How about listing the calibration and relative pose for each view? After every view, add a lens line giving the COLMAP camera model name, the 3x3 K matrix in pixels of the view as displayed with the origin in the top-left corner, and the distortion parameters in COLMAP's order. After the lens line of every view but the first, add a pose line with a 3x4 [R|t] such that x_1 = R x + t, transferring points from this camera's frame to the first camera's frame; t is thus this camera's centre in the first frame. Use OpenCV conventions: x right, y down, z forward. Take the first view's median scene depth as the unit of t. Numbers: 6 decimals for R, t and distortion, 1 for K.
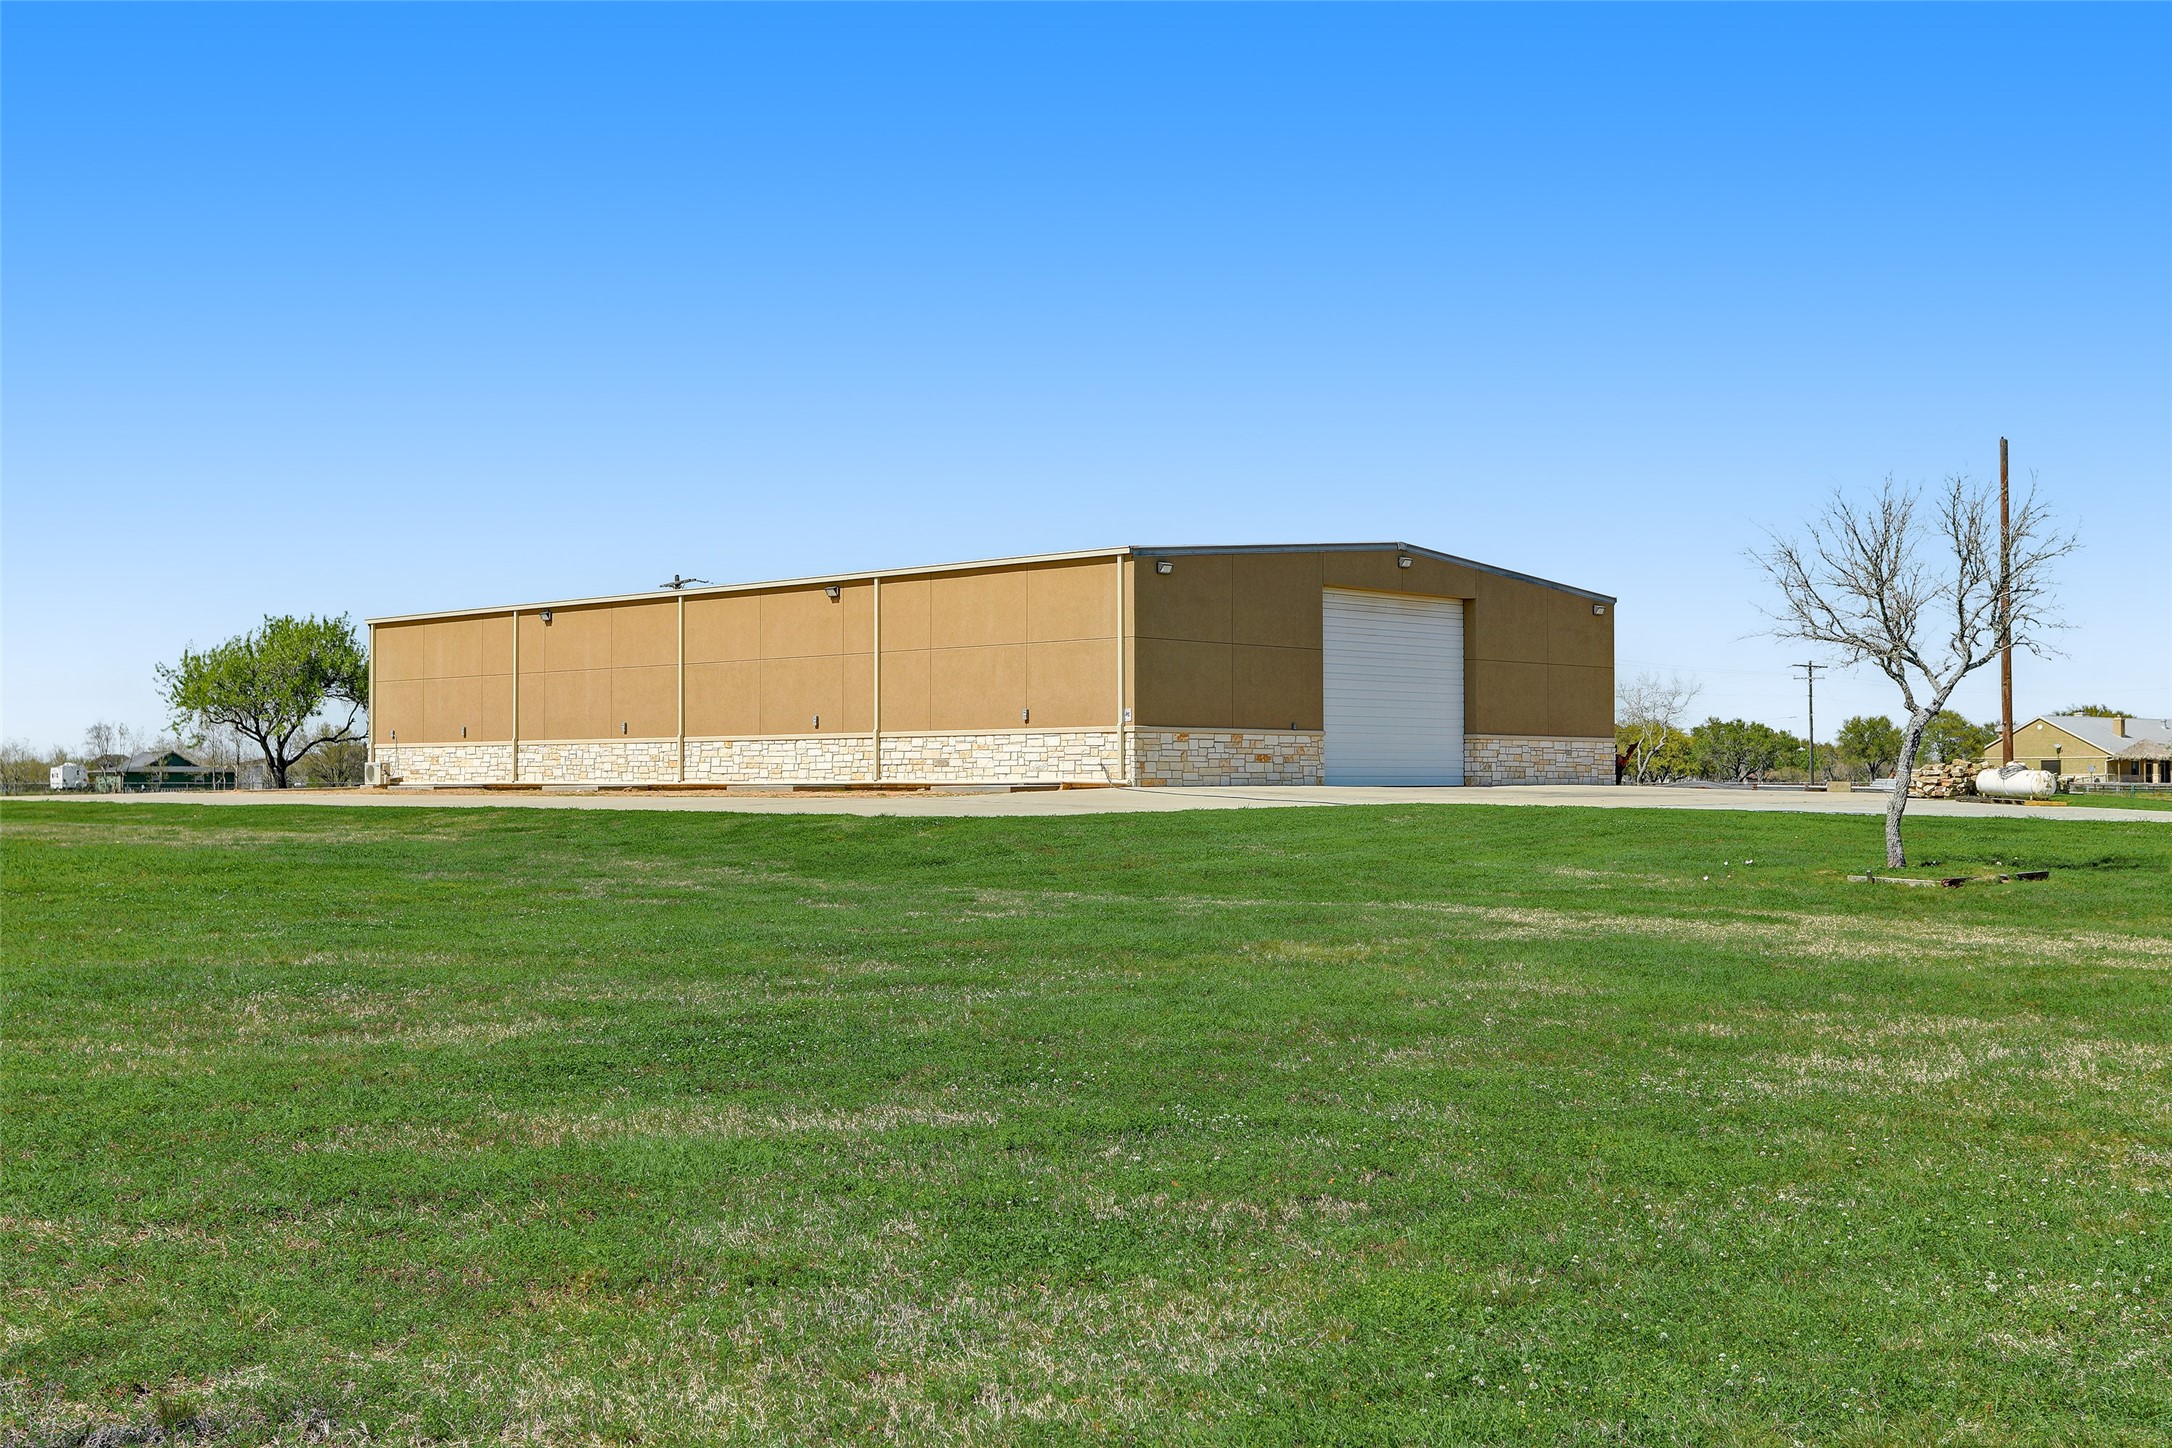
lens RADIAL K [[2407.5, 0, 1086.0], [0, 2407.5, 724.0], [0, 0, 1]] dist [0.006244, 0.090562]
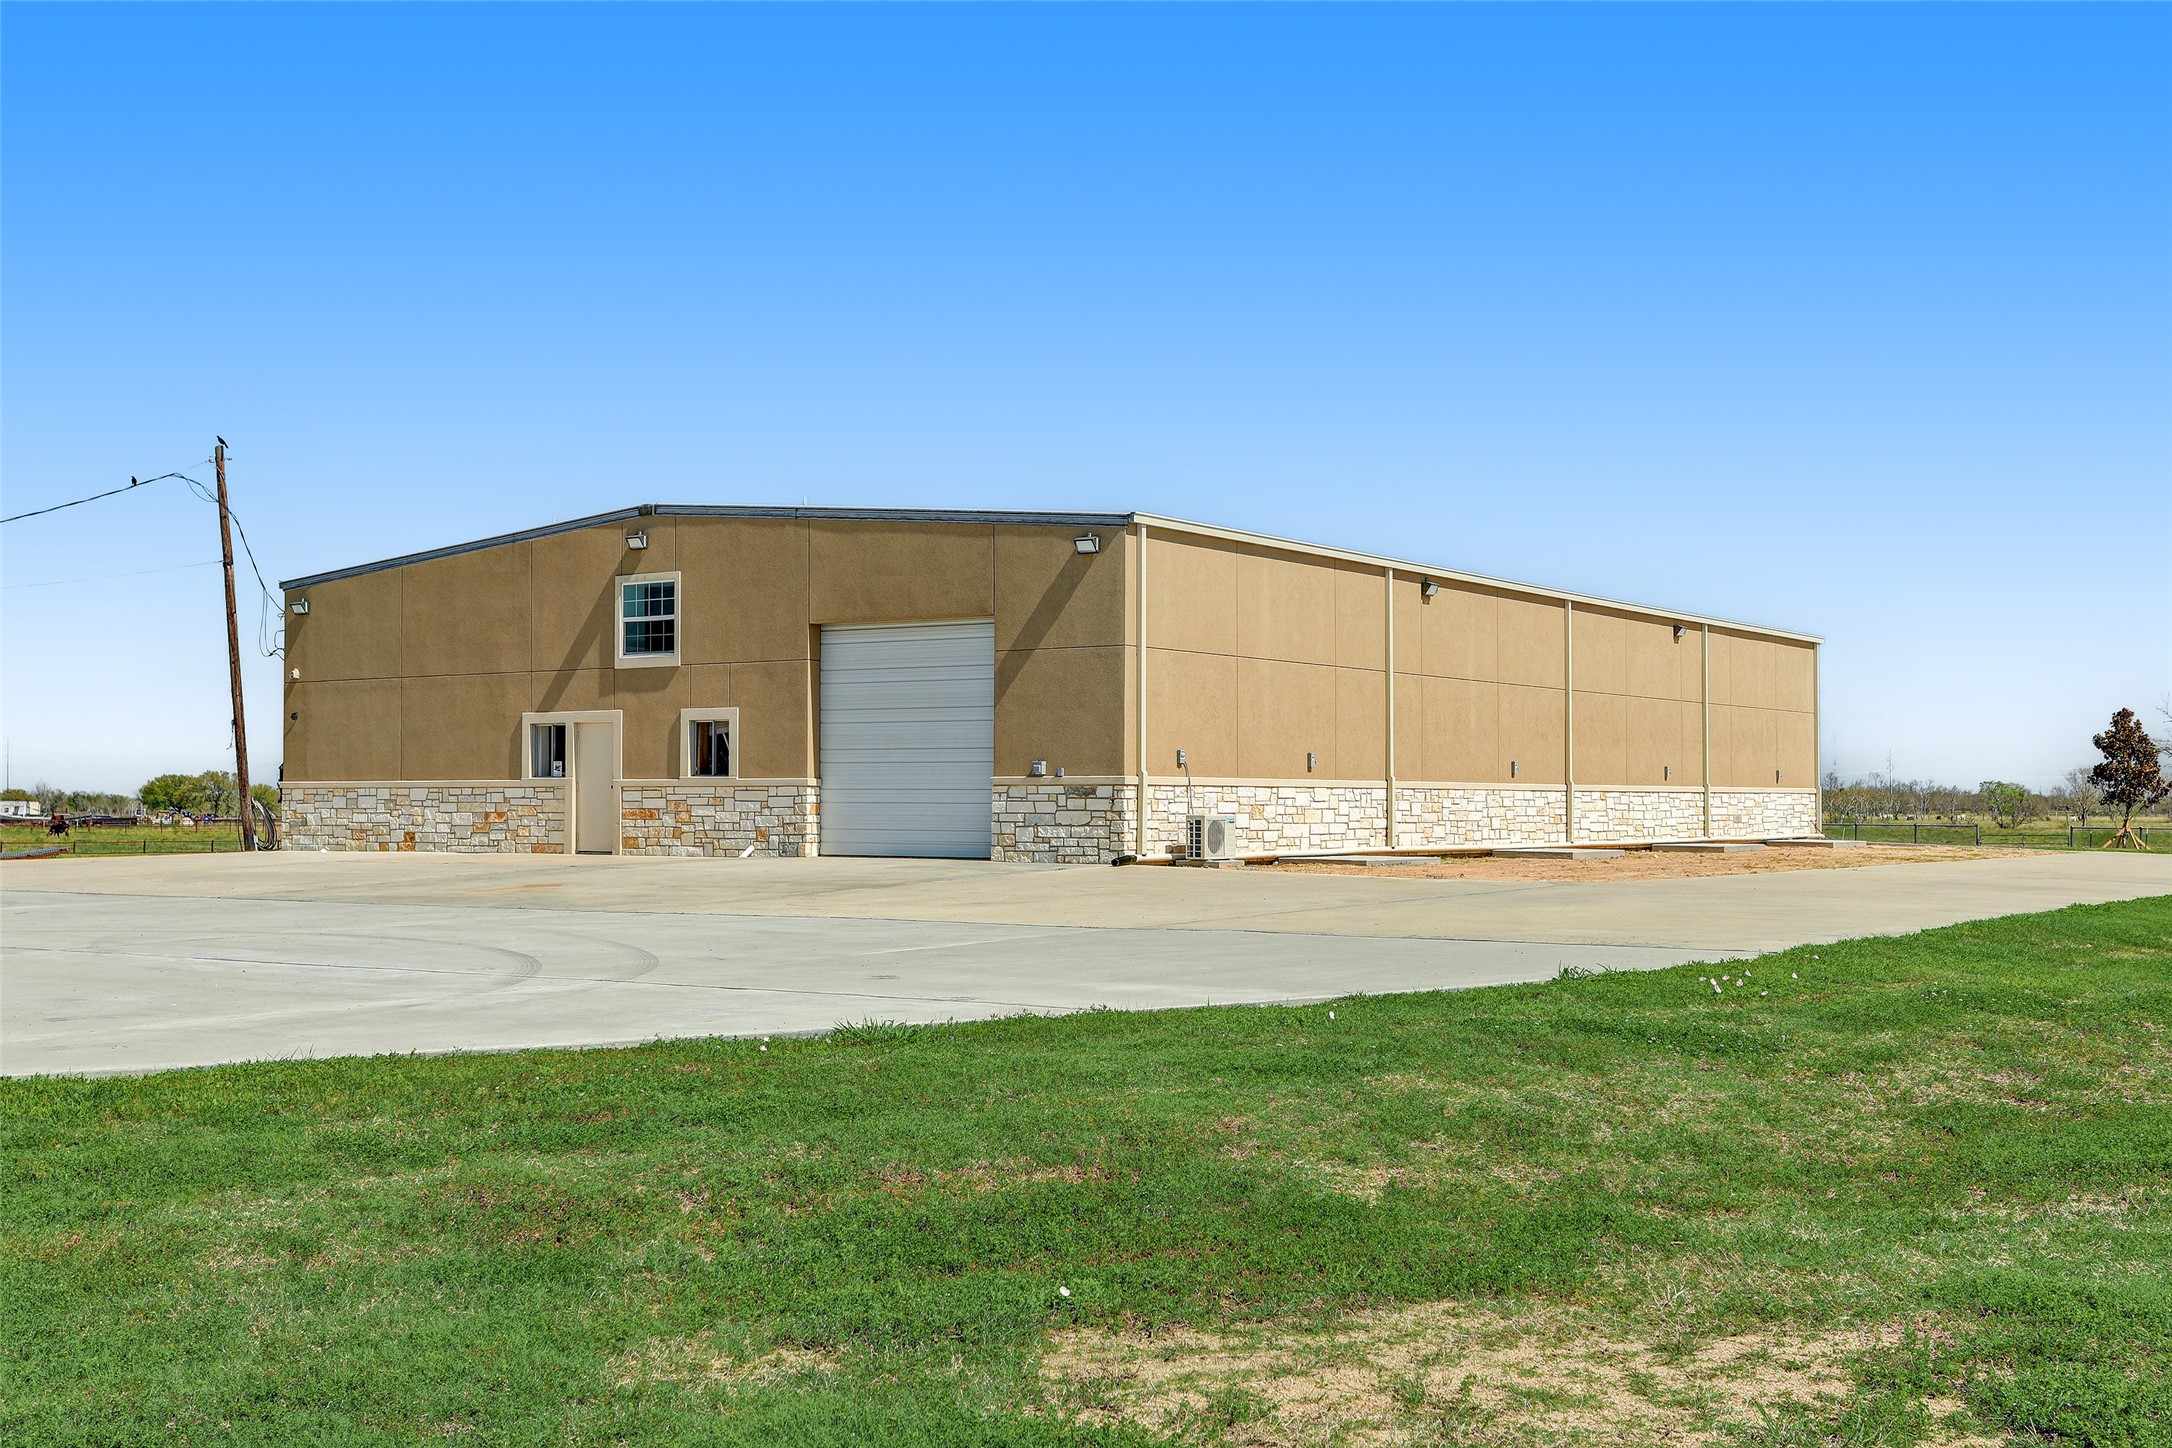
lens RADIAL K [[2407.5, 0, 1086.0], [0, 2407.5, 724.0], [0, 0, 1]] dist [0.006244, 0.090562]
pose [[-0.168857, 0.042332, 0.984731, -0.885927], [-0.014690, 0.998858, -0.045458, 0.023080], [-0.985531, -0.022141, -0.168042, 1.262721]]
